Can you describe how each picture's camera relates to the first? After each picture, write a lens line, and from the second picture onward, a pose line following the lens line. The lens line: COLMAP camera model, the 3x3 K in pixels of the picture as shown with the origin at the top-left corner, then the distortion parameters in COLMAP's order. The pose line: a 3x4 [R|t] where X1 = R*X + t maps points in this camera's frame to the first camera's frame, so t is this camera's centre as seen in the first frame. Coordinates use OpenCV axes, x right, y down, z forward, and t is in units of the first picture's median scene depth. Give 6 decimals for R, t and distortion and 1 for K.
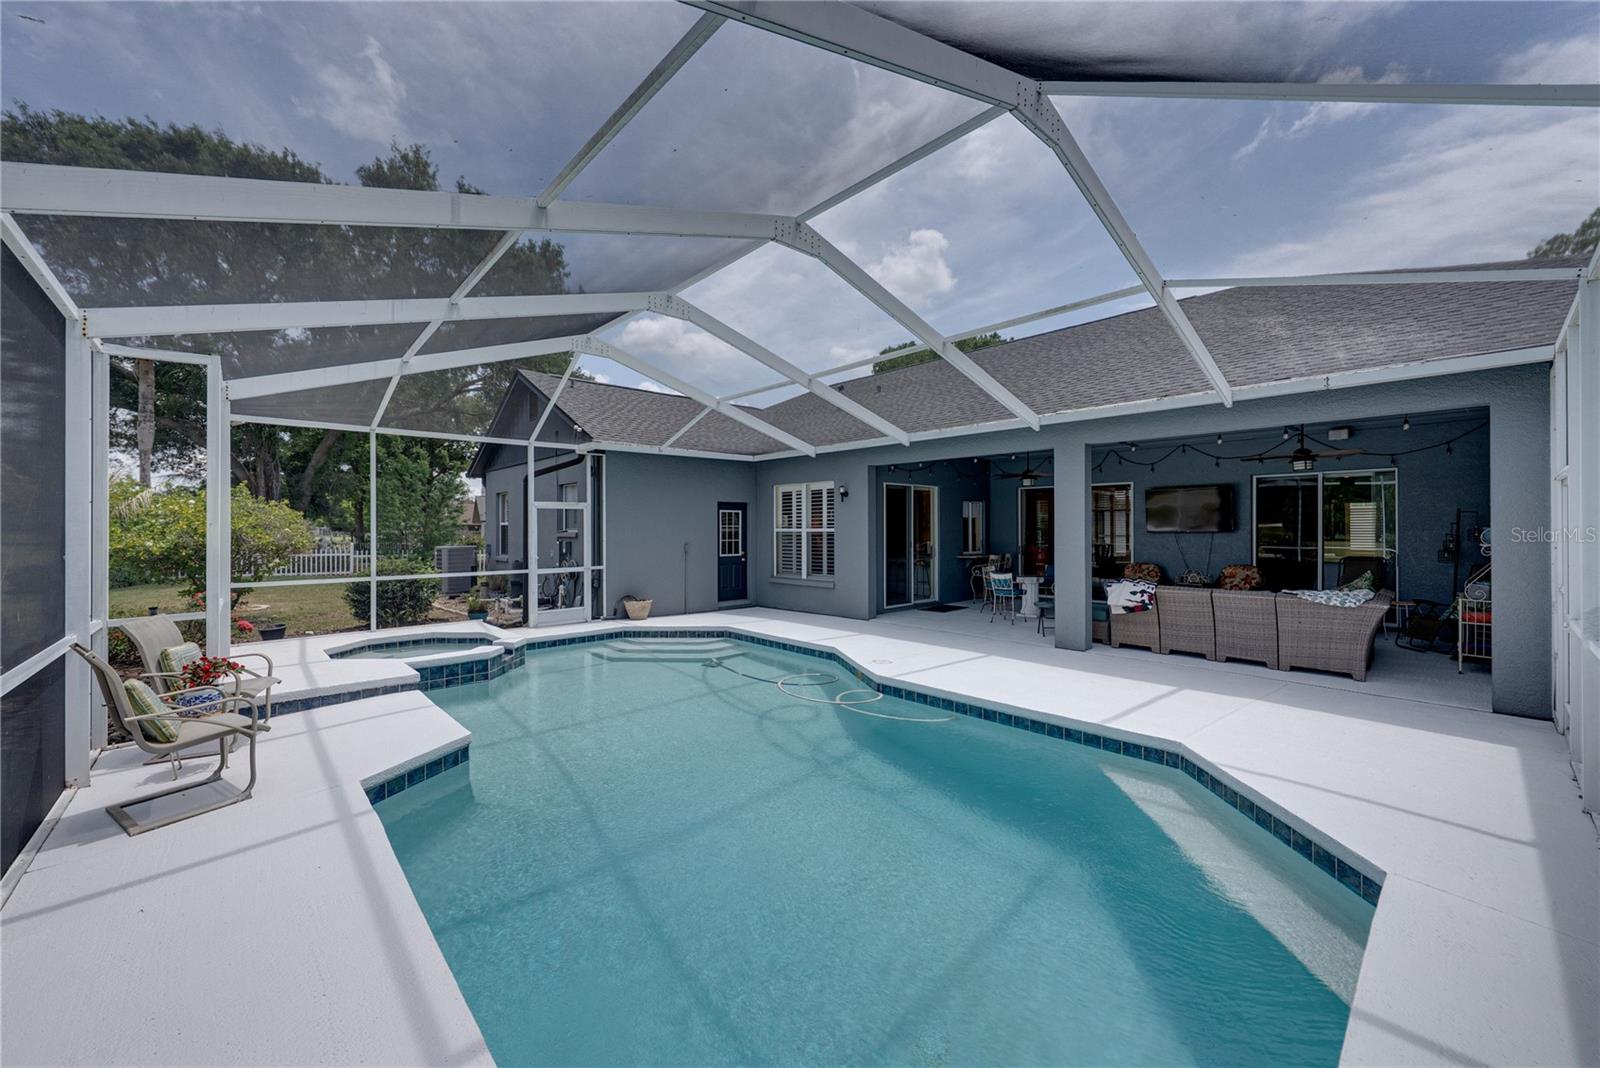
lens RADIAL K [[630.3, 0, 802.7], [0, 630.3, 520.5], [0, 0, 1]] dist [0.000847, 0.000015]
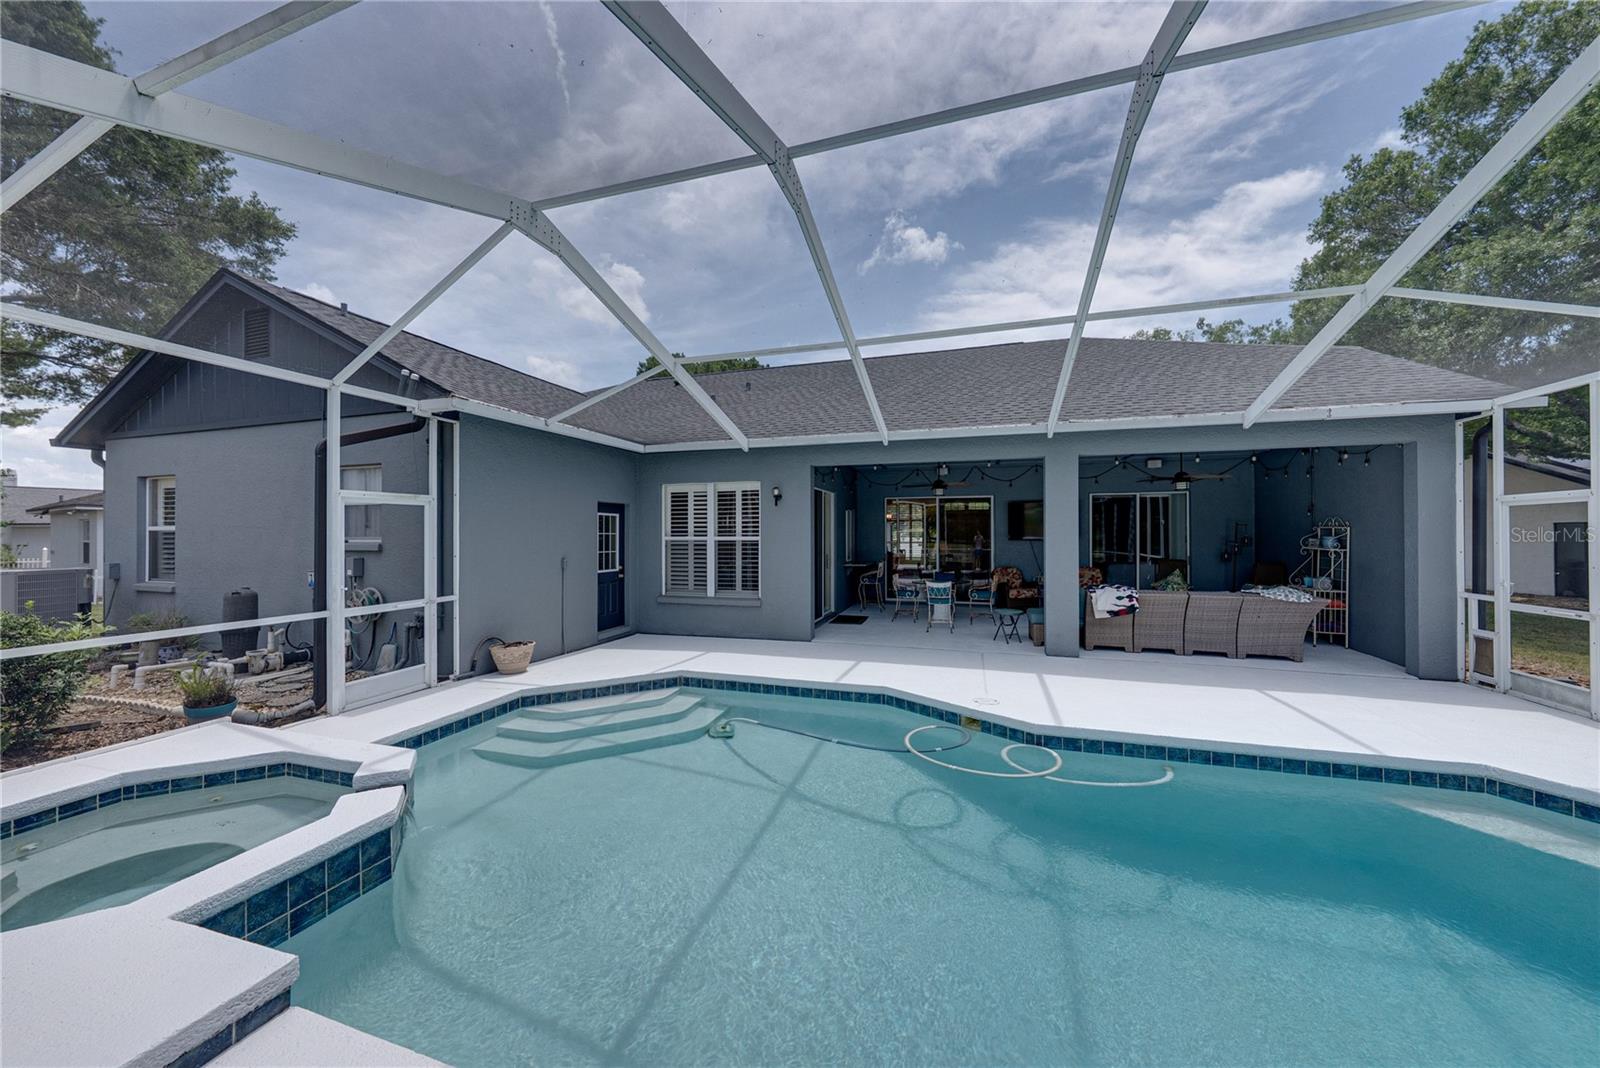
lens RADIAL K [[555.4, 0, 805.4], [0, 555.4, 524.4], [0, 0, 1]] dist [-0.001690, -0.000053]
pose [[0.861635, 0.011286, 0.507402, -0.298251], [-0.007283, 0.999925, -0.009874, 0.003041], [-0.507475, 0.004813, 0.861653, 0.338074]]
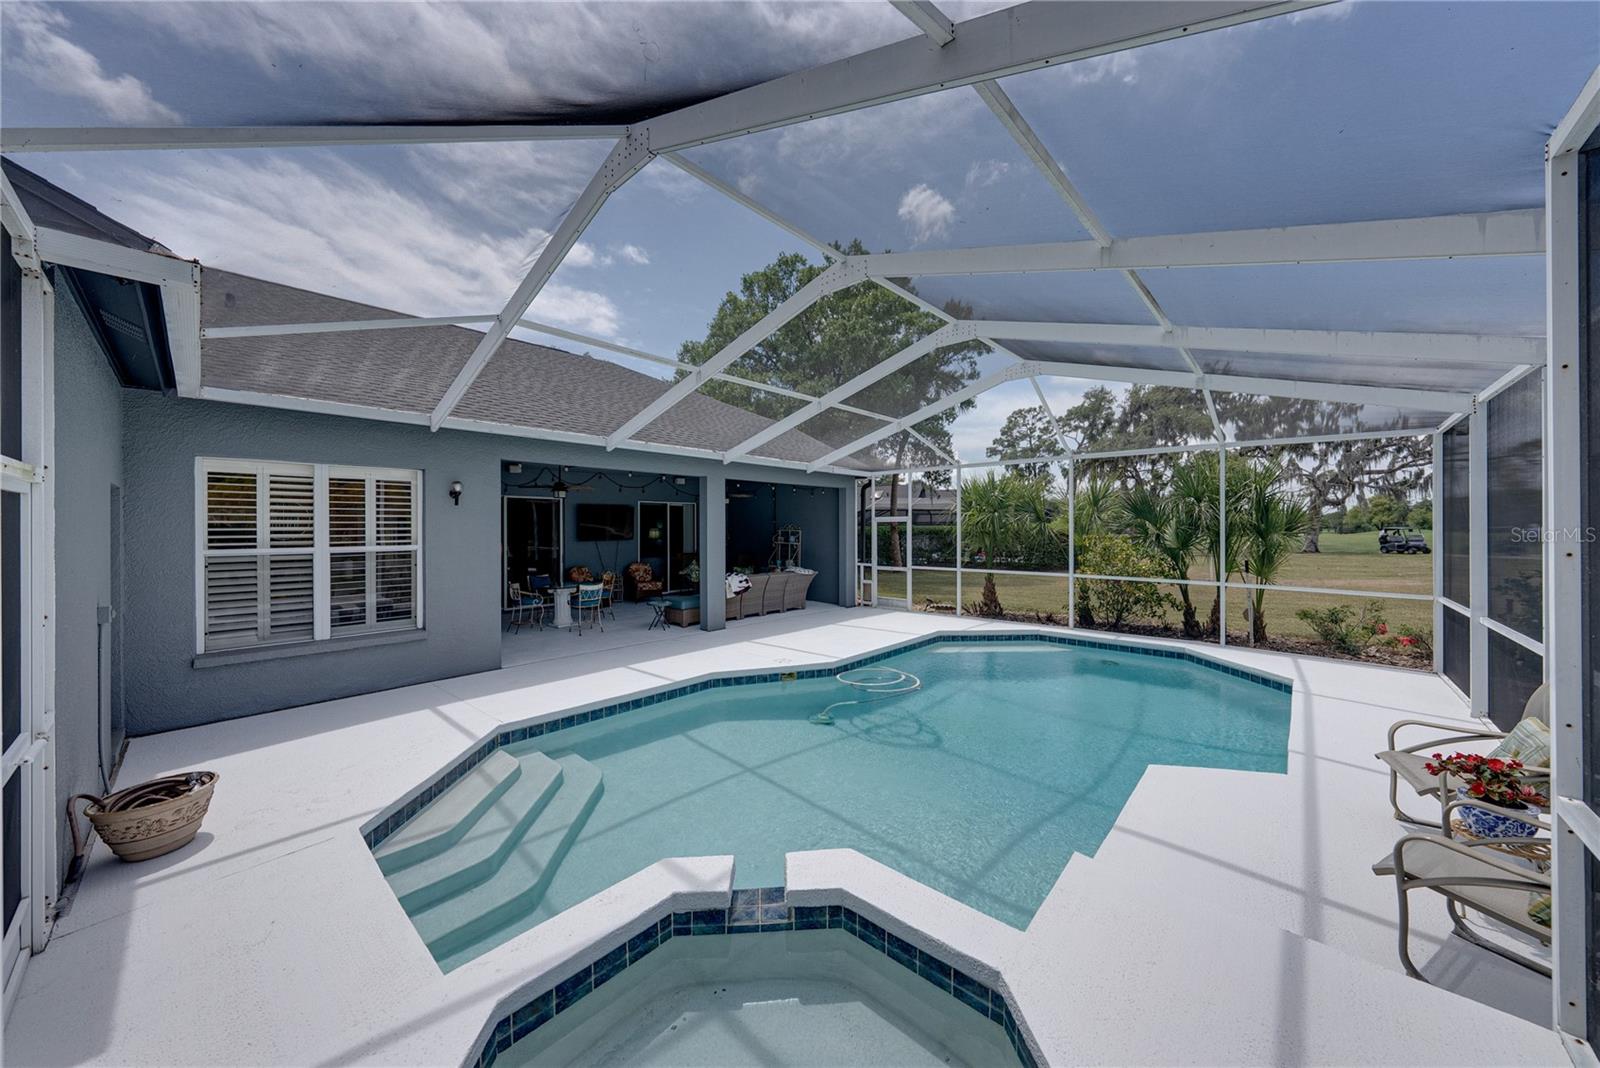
lens RADIAL K [[545.2, 0, 805.8], [0, 545.2, 531.3], [0, 0, 1]] dist [0.000664, 0.000026]
pose [[-0.102331, 0.003439, 0.994744, -0.571083], [-0.002128, 0.999991, -0.003676, -0.000444], [-0.994748, -0.002493, -0.102323, 0.716454]]
